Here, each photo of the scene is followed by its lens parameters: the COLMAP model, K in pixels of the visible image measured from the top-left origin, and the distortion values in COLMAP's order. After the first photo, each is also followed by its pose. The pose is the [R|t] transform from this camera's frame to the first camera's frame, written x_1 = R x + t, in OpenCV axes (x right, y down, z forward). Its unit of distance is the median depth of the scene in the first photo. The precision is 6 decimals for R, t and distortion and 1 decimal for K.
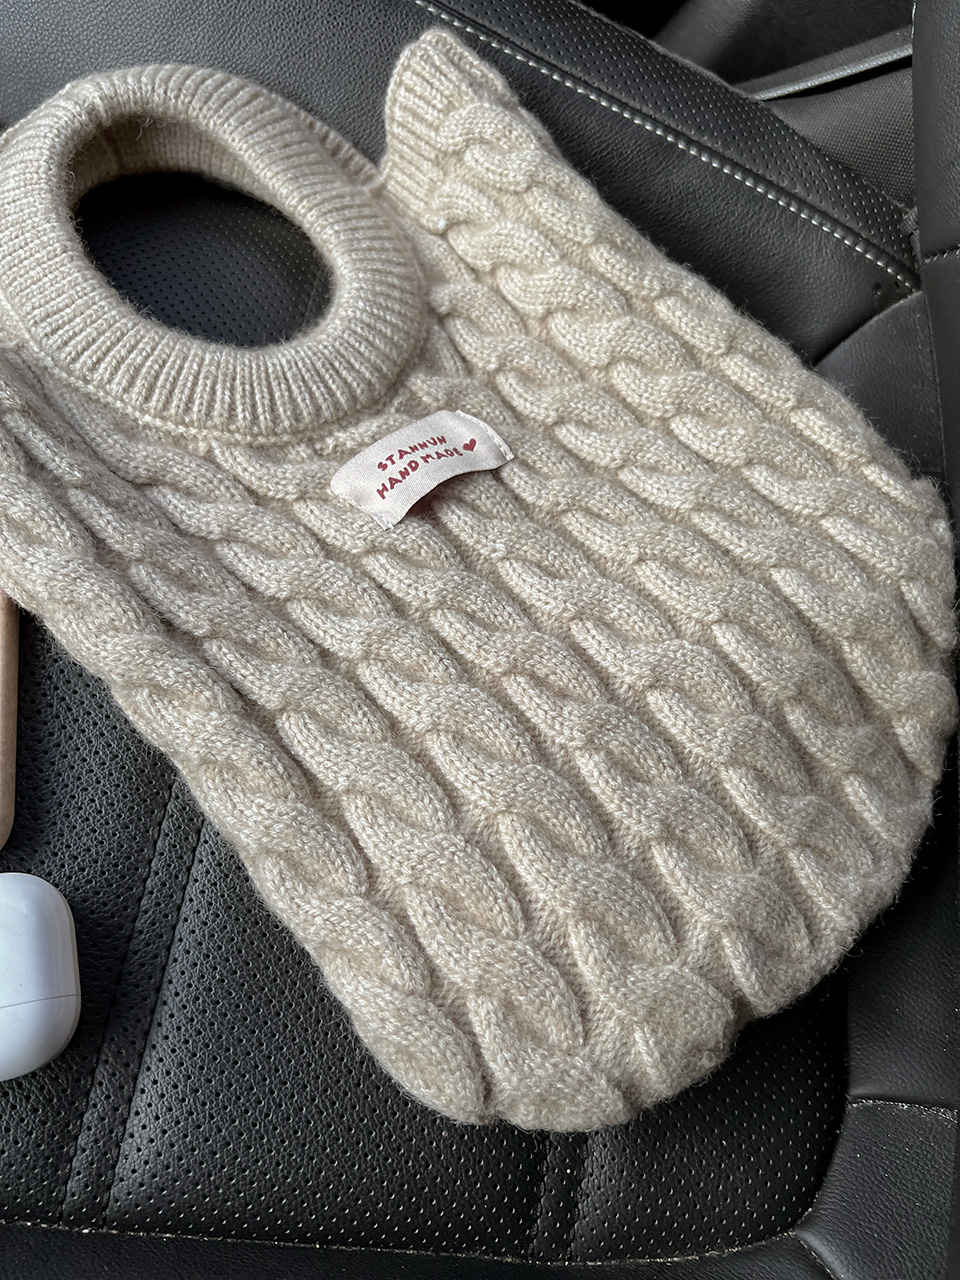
lens RADIAL K [[1005.9, 0, 480.0], [0, 1005.9, 640.0], [0, 0, 1]] dist [0.043124, -0.082514]
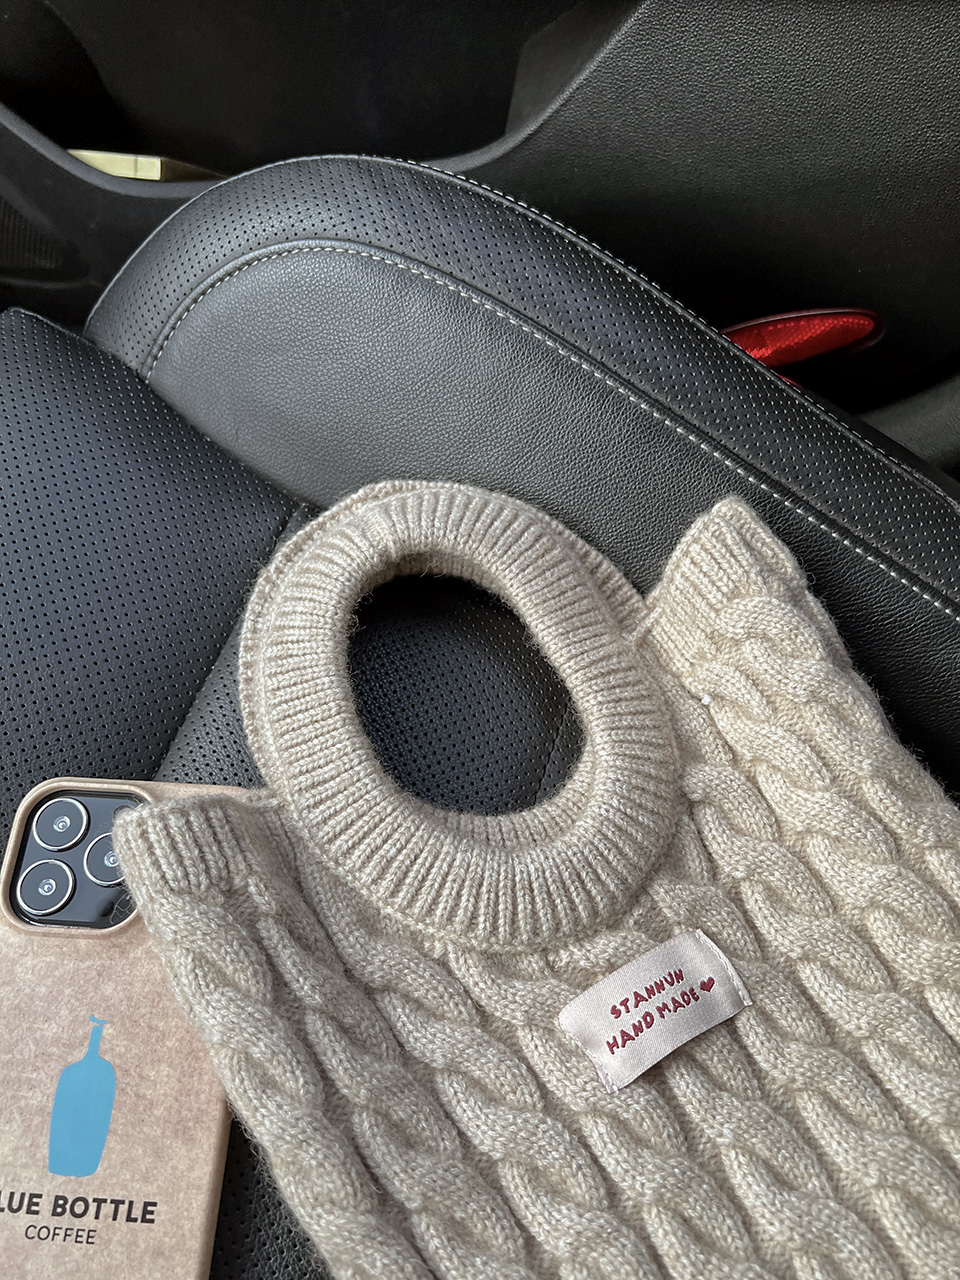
lens RADIAL K [[1005.9, 0, 480.0], [0, 1005.9, 640.0], [0, 0, 1]] dist [0.043124, -0.082514]
pose [[0.976780, 0.164029, -0.137821, -0.145254], [-0.170915, 0.984489, -0.039628, -0.450310], [0.129183, 0.062264, 0.989664, 0.005373]]
